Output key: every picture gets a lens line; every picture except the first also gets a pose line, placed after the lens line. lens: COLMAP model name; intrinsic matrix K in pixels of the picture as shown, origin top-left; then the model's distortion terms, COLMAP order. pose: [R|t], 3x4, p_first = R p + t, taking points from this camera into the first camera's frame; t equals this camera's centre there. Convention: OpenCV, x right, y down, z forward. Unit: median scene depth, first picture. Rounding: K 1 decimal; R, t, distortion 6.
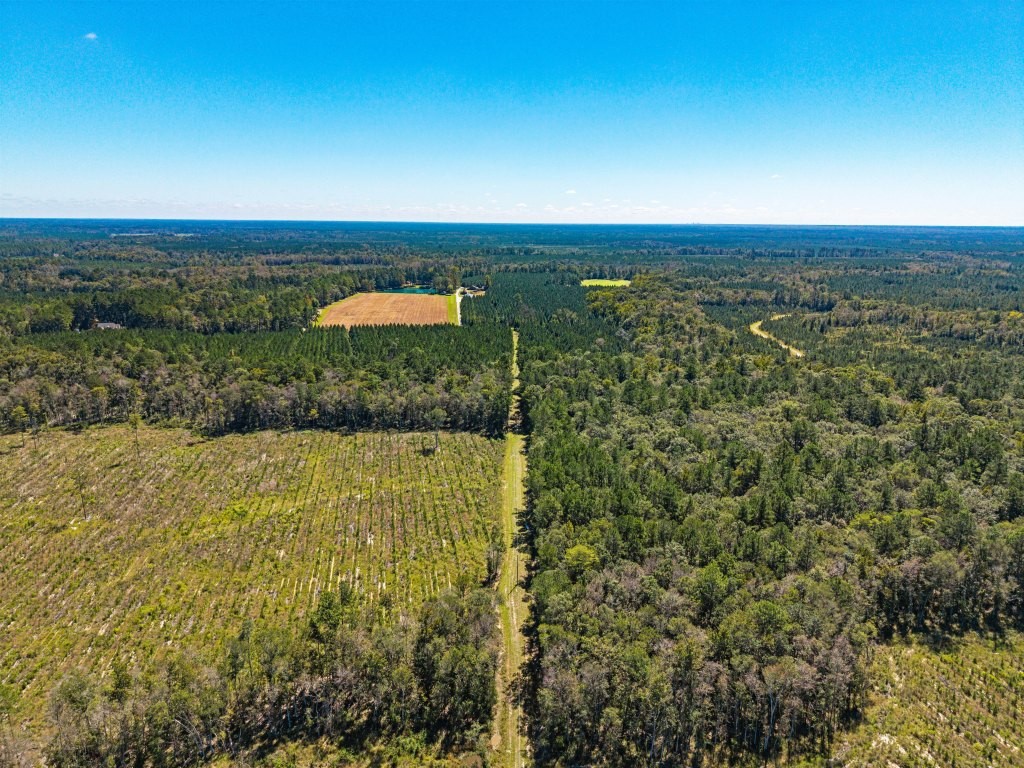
lens RADIAL K [[714.6, 0, 512.0], [0, 714.6, 384.0], [0, 0, 1]] dist [-0.007850, -0.006786]
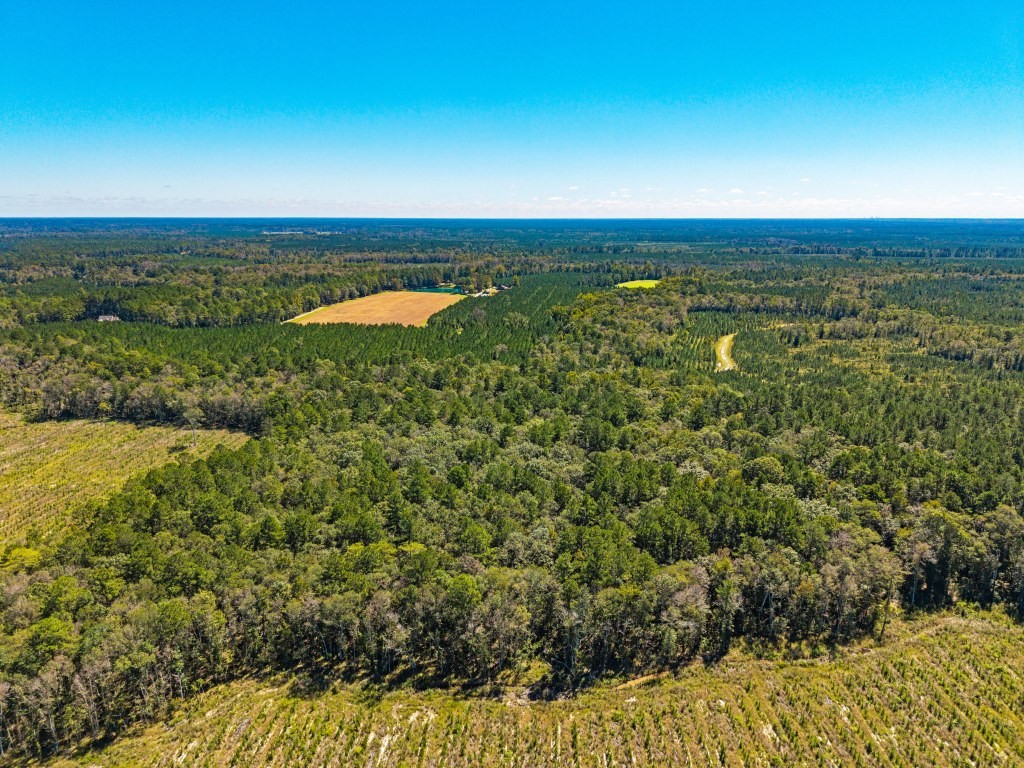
lens RADIAL K [[714.6, 0, 512.0], [0, 714.6, 384.0], [0, 0, 1]] dist [-0.007850, -0.006786]
pose [[0.972125, 0.046313, -0.229844, 0.205836], [-0.044851, 0.998927, 0.011582, -0.012211], [0.230134, -0.000950, 0.973159, 0.025883]]
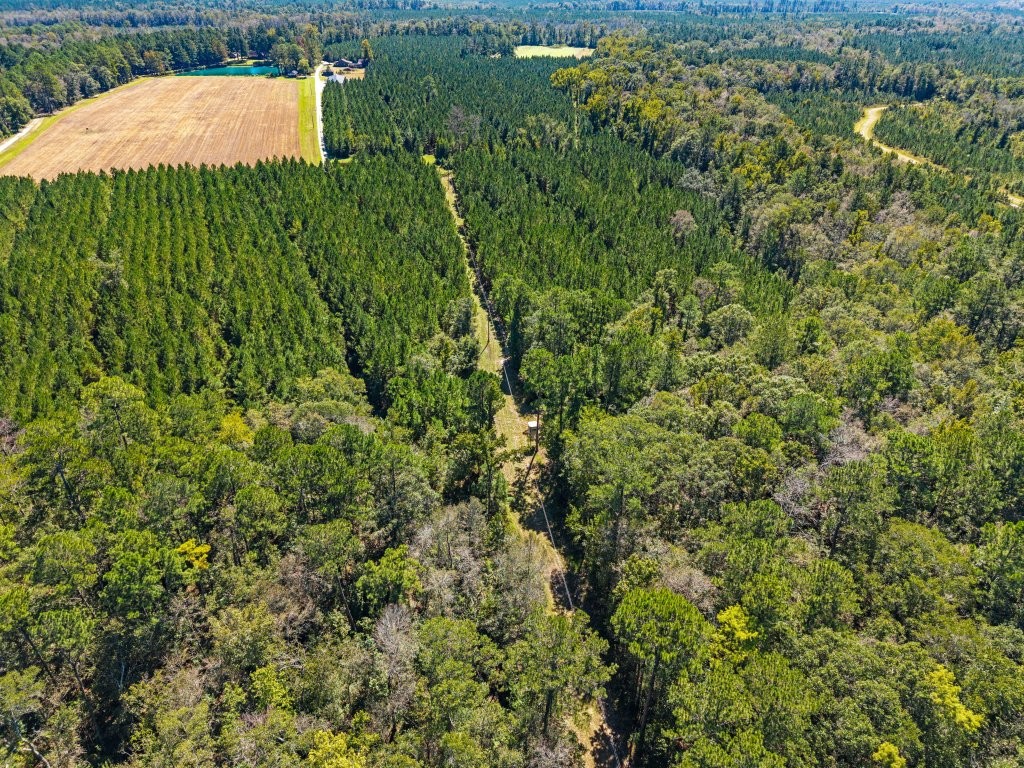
lens RADIAL K [[714.6, 0, 512.0], [0, 714.6, 384.0], [0, 0, 1]] dist [-0.007850, -0.006786]
pose [[0.987996, -0.074615, 0.135262, -0.015593], [0.031531, 0.954584, 0.296270, -0.051175], [-0.151225, -0.288449, 0.945478, 0.339205]]
